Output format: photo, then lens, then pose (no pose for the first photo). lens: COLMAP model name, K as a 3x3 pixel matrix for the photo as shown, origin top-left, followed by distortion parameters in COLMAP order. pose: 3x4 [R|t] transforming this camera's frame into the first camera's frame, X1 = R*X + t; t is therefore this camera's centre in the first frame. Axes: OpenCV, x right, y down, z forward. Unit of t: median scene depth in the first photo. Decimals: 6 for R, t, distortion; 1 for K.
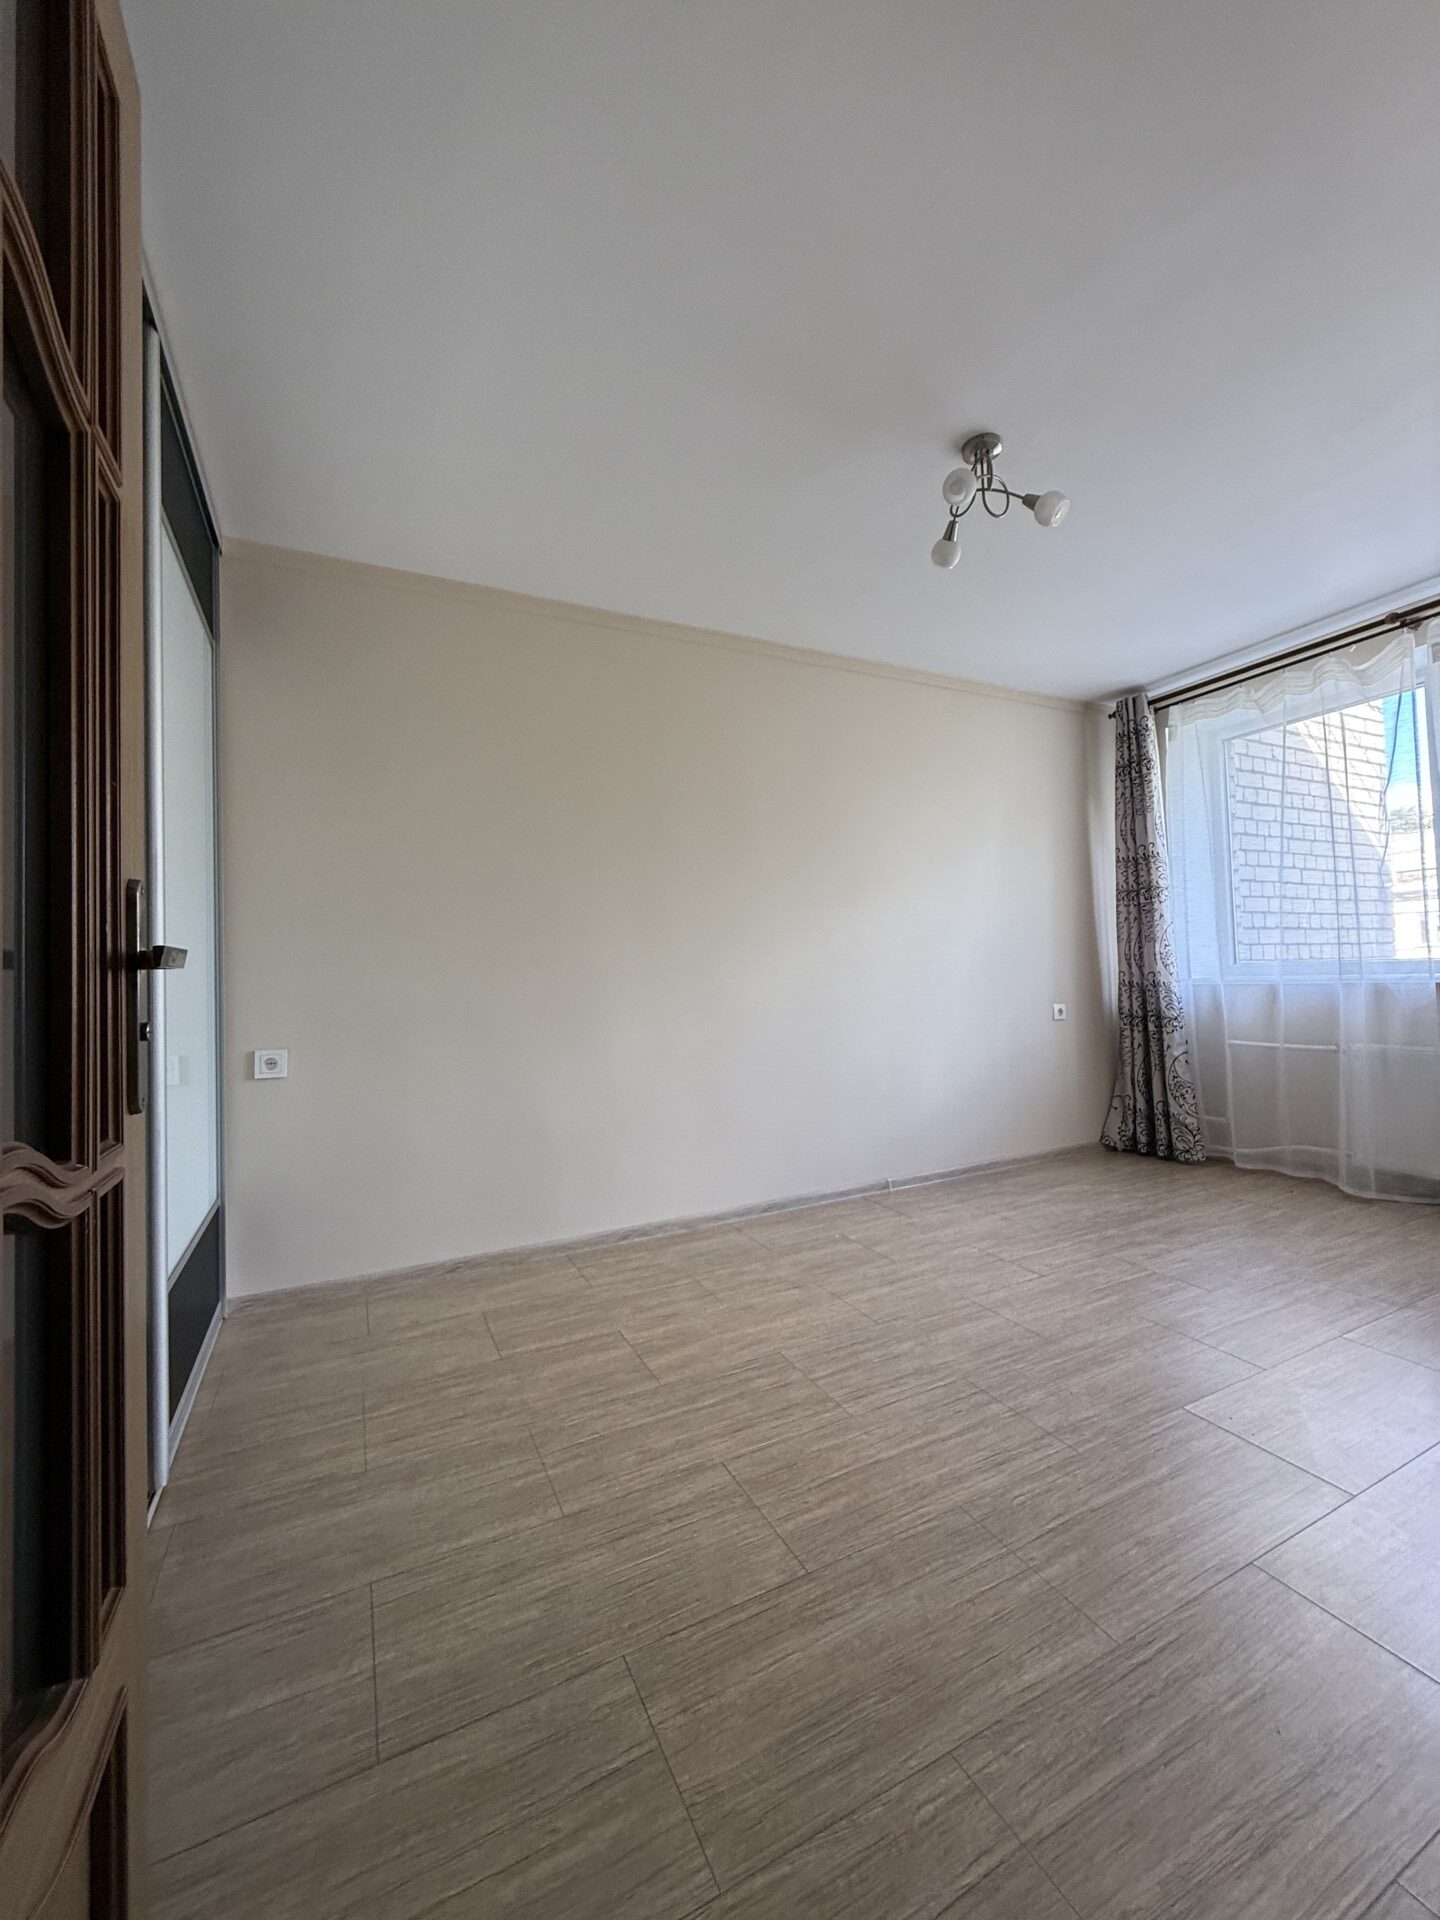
lens RADIAL K [[765.2, 0, 716.2], [0, 765.2, 945.2], [0, 0, 1]] dist [-0.007659, 0.000178]
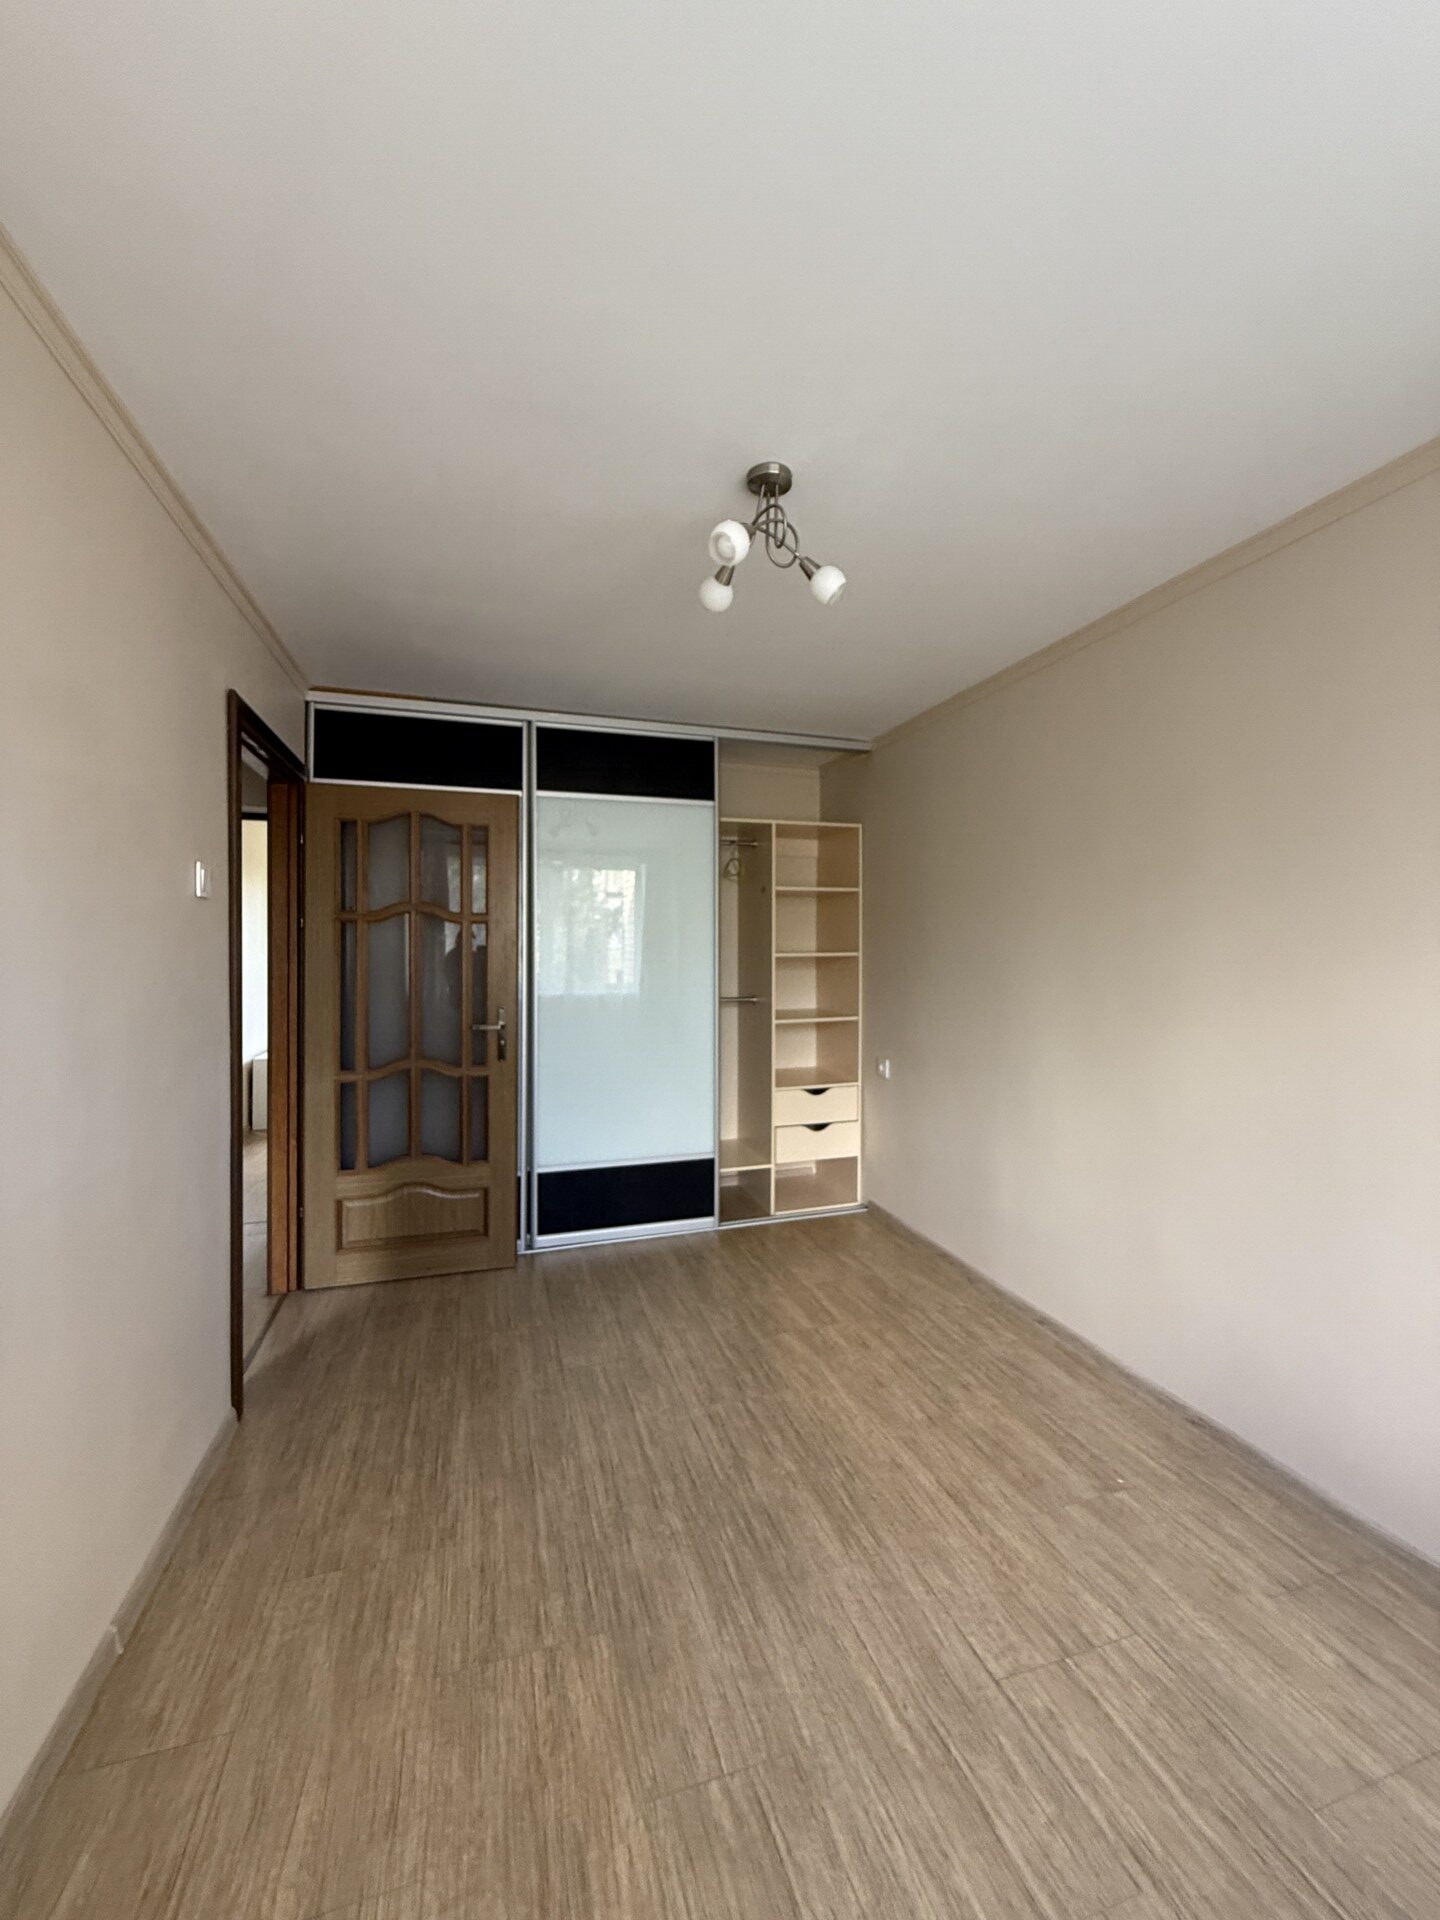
lens RADIAL K [[765.2, 0, 714.0], [0, 765.2, 960.8], [0, 0, 1]] dist [-0.007659, 0.000178]
pose [[-0.159368, 0.047146, -0.986093, 1.095207], [0.044002, 0.998206, 0.040614, -0.153856], [0.986238, -0.036917, -0.161157, 0.988152]]
